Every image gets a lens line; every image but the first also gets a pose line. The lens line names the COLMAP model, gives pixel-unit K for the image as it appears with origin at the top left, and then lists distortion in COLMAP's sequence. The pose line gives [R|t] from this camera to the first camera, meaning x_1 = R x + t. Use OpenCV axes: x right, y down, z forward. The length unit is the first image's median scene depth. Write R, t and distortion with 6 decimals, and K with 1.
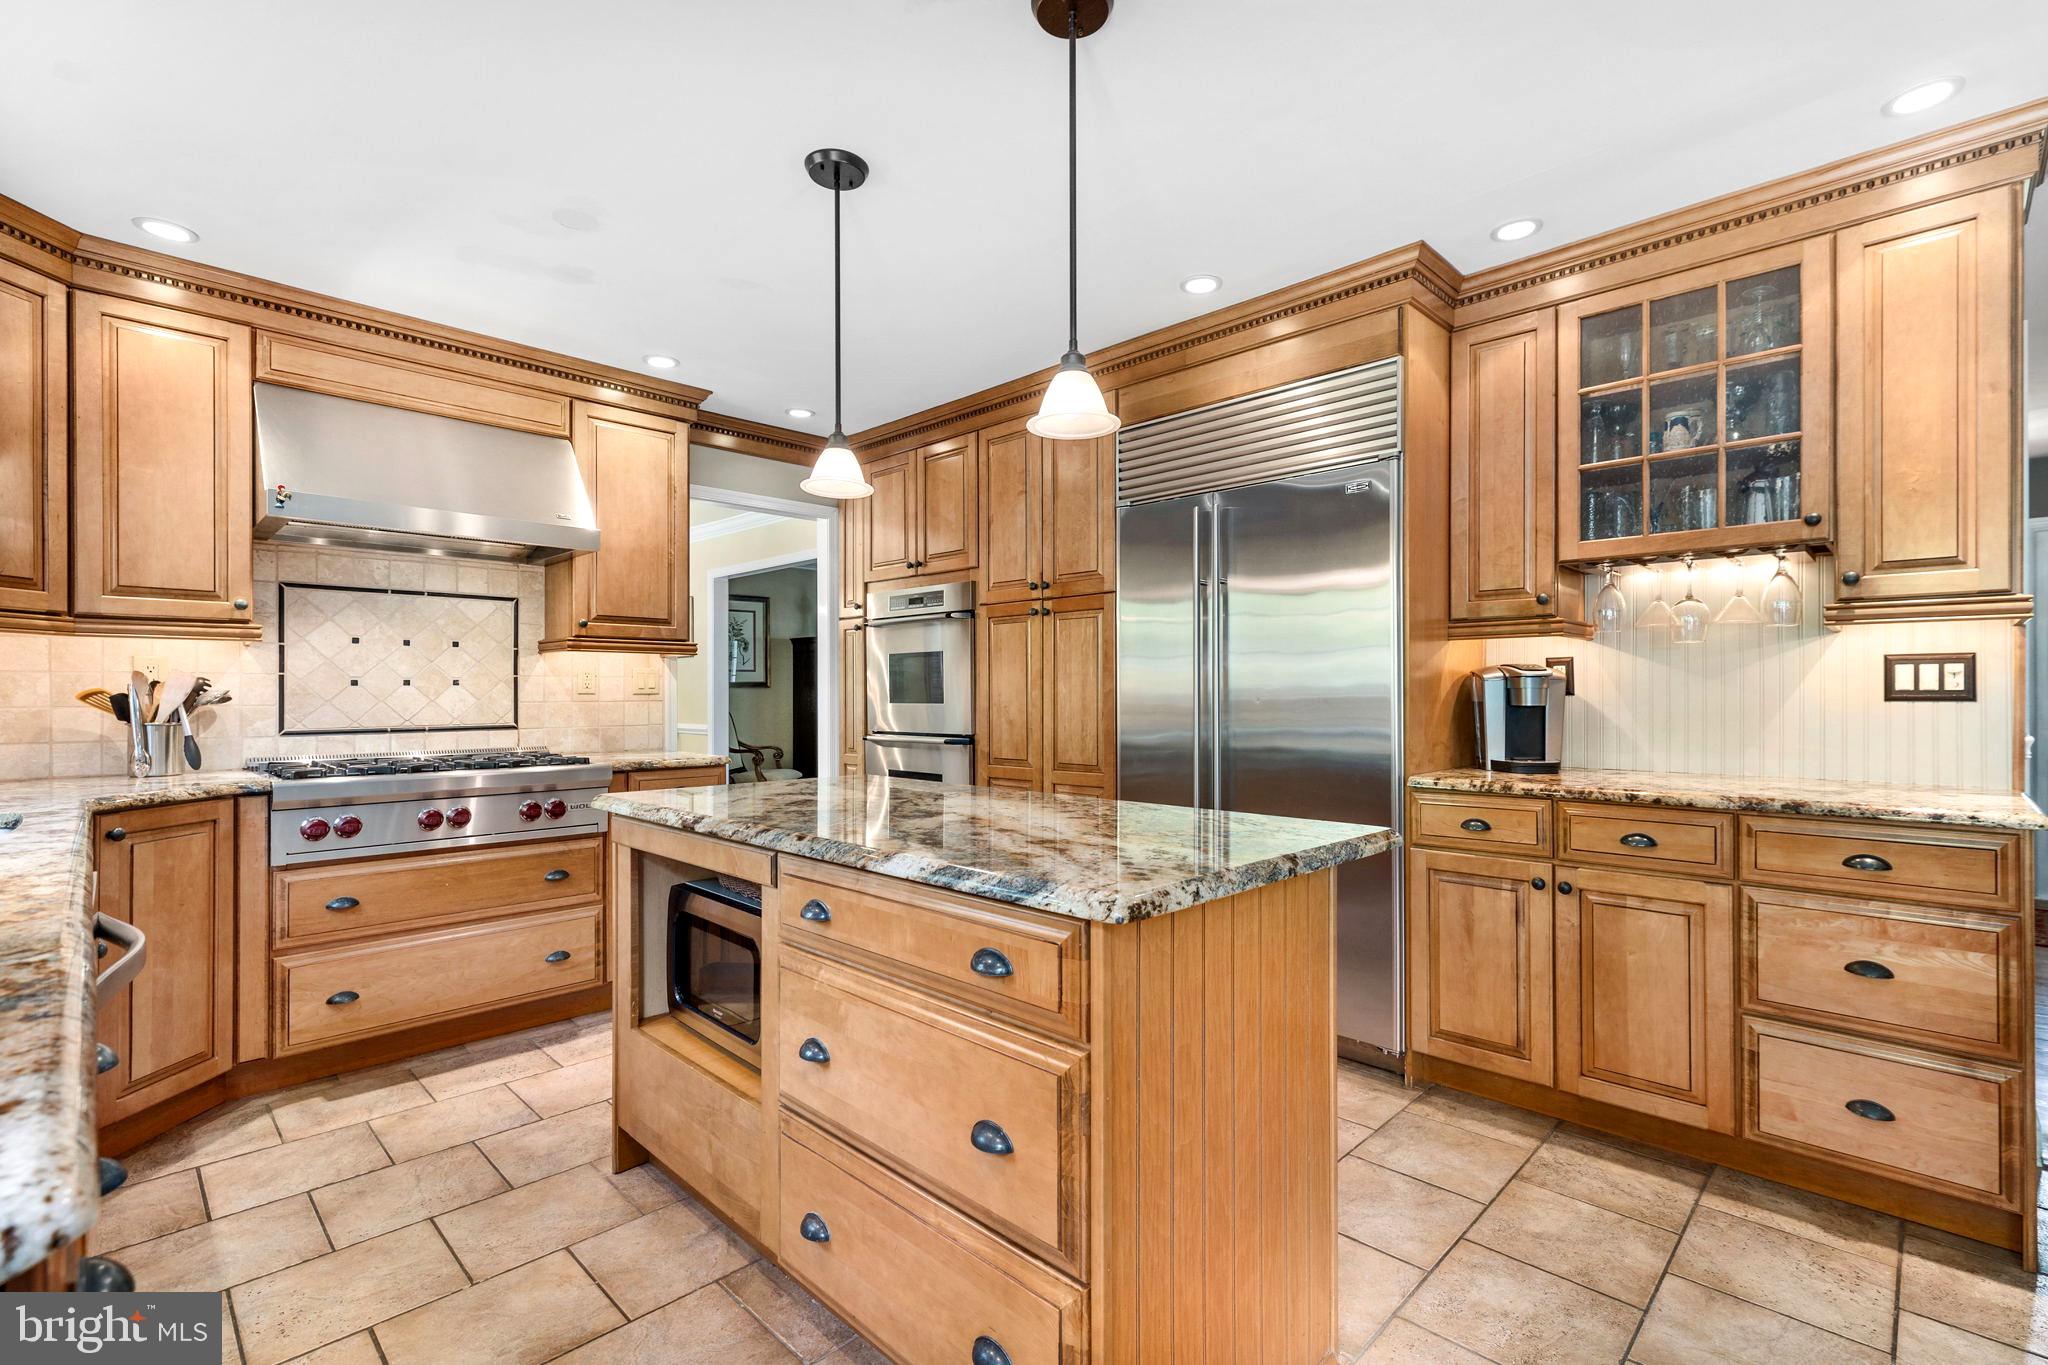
lens RADIAL K [[921.3, 0, 1042.2], [0, 921.3, 689.8], [0, 0, 1]] dist [0.011236, 0.000192]
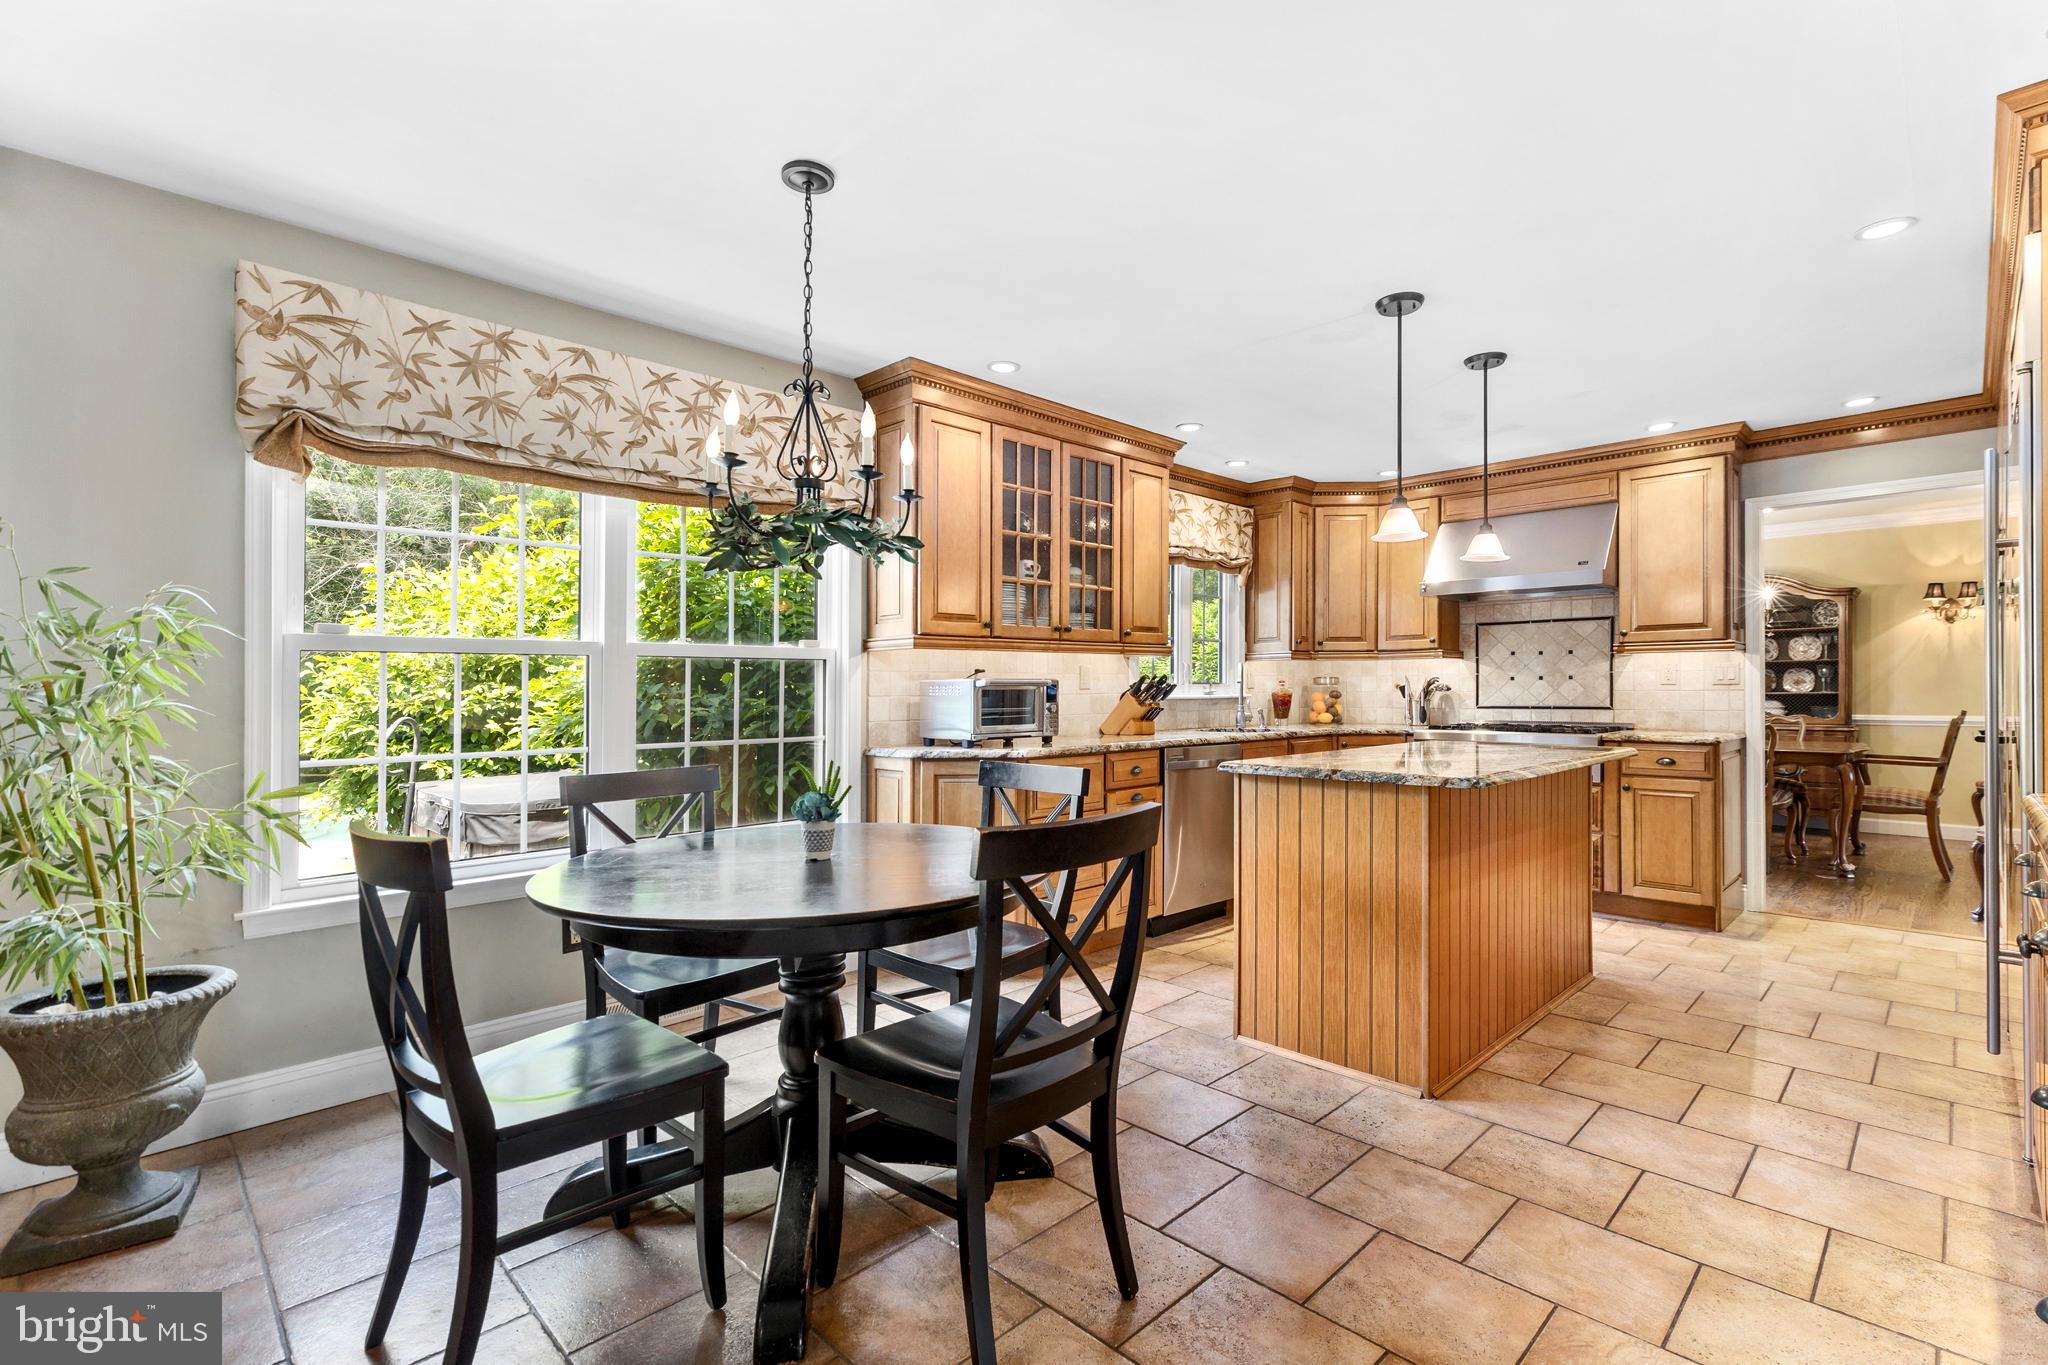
lens RADIAL K [[918.1, 0, 1036.4], [0, 918.1, 675.7], [0, 0, 1]] dist [0.004915, 0.000713]
pose [[-0.023981, -0.012139, -0.999639, 1.077232], [0.008858, 0.999884, -0.012354, -0.000012], [0.999673, -0.009151, -0.023871, 0.204477]]
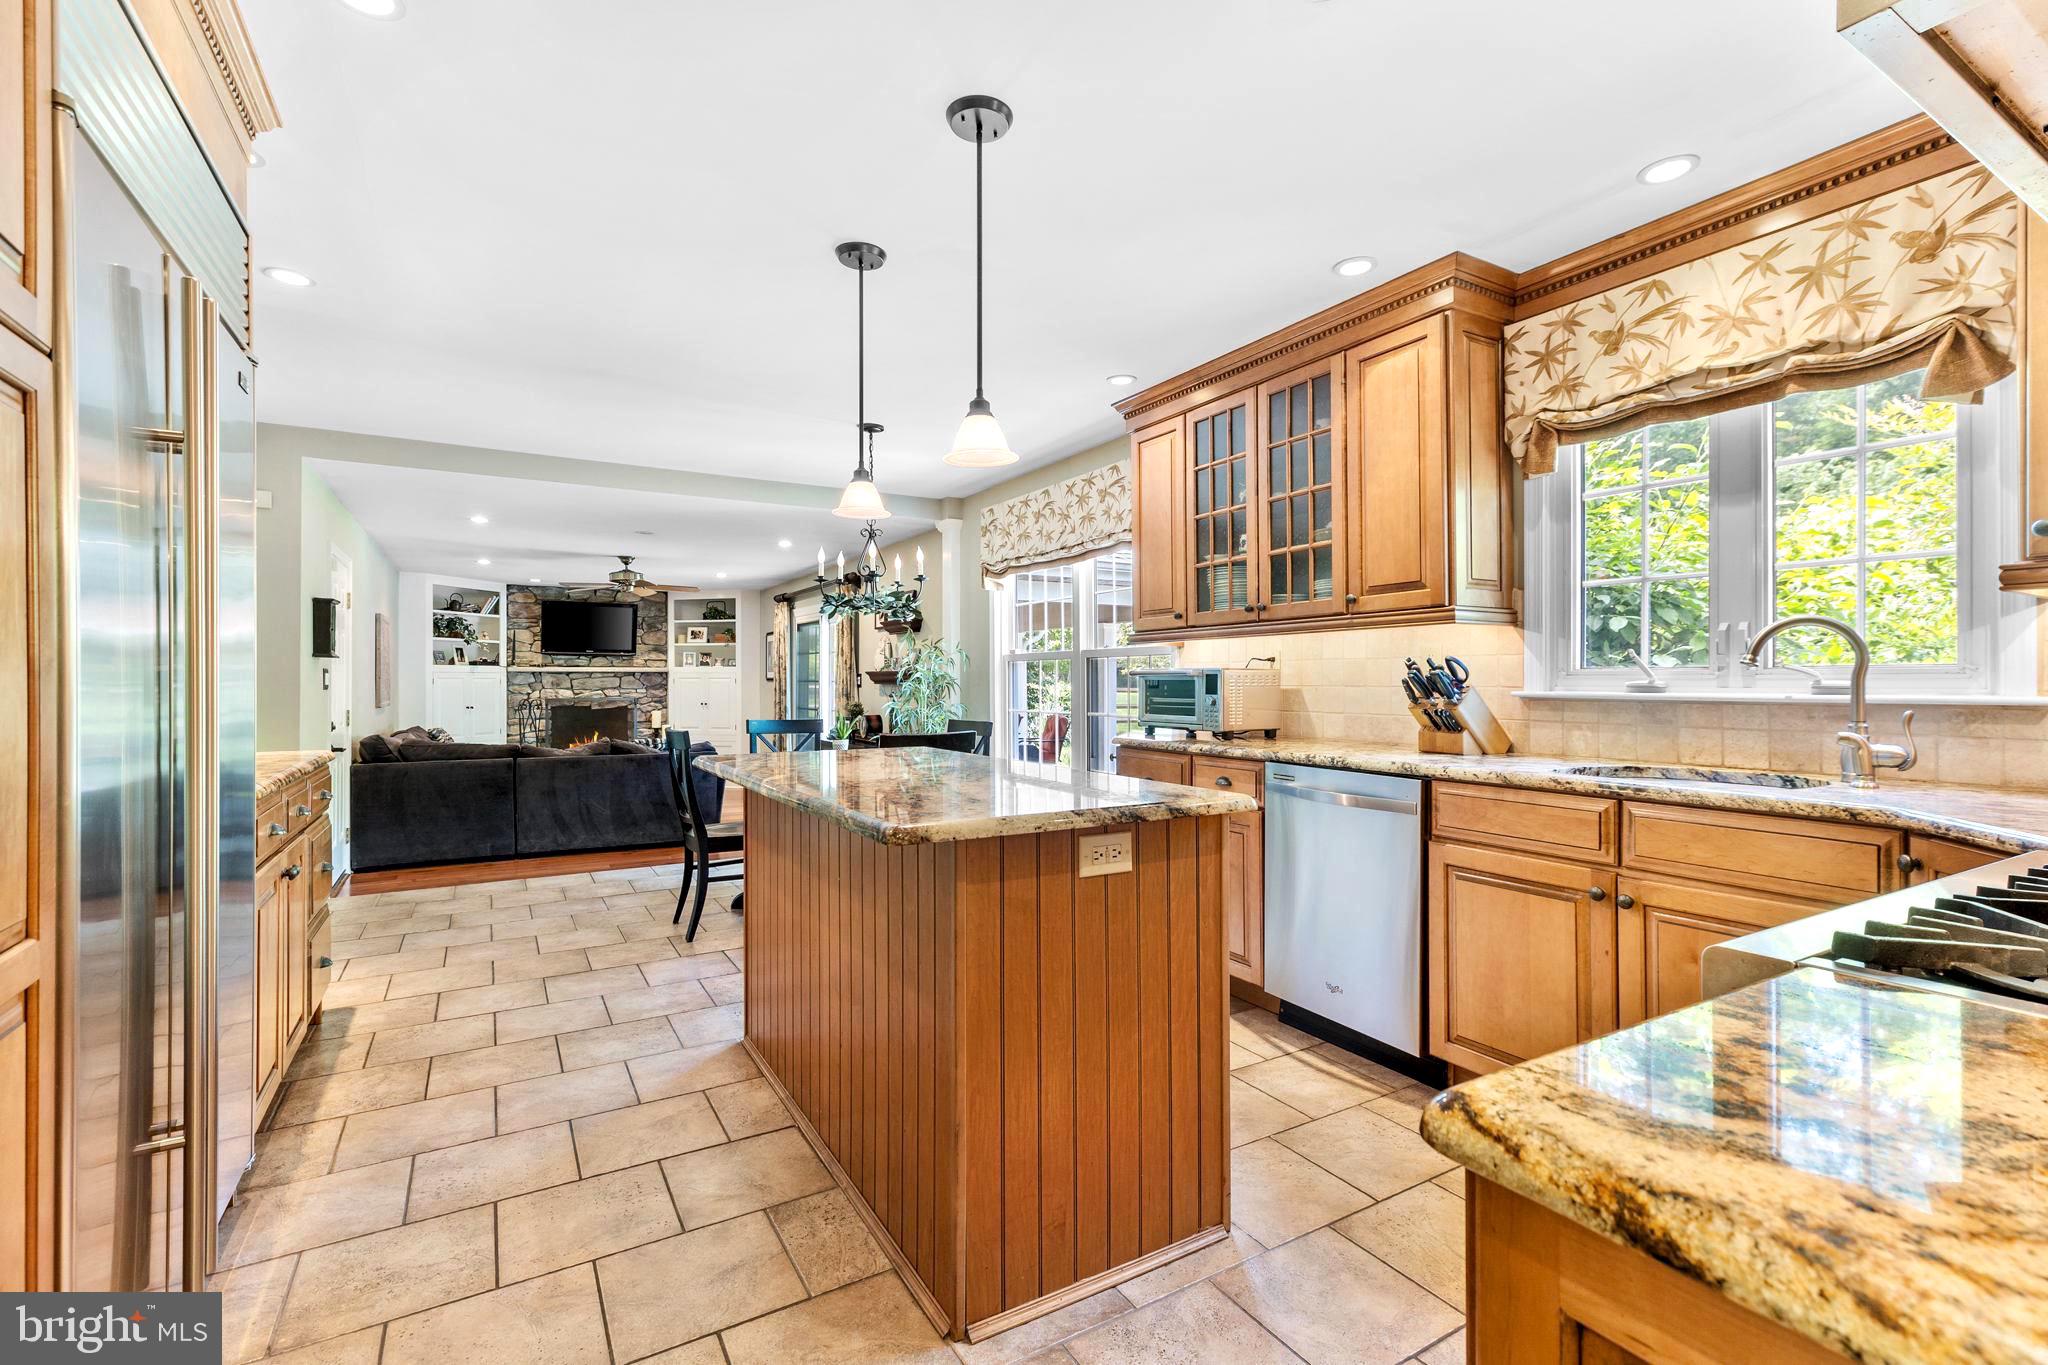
lens RADIAL K [[910.8, 0, 1029.5], [0, 910.8, 679.3], [0, 0, 1]] dist [0.011569, 0.000507]
pose [[-0.964026, 0.005435, 0.265752, -0.398155], [0.003439, 0.999962, -0.007975, 0.011607], [-0.265785, -0.006774, -0.964008, 1.451366]]
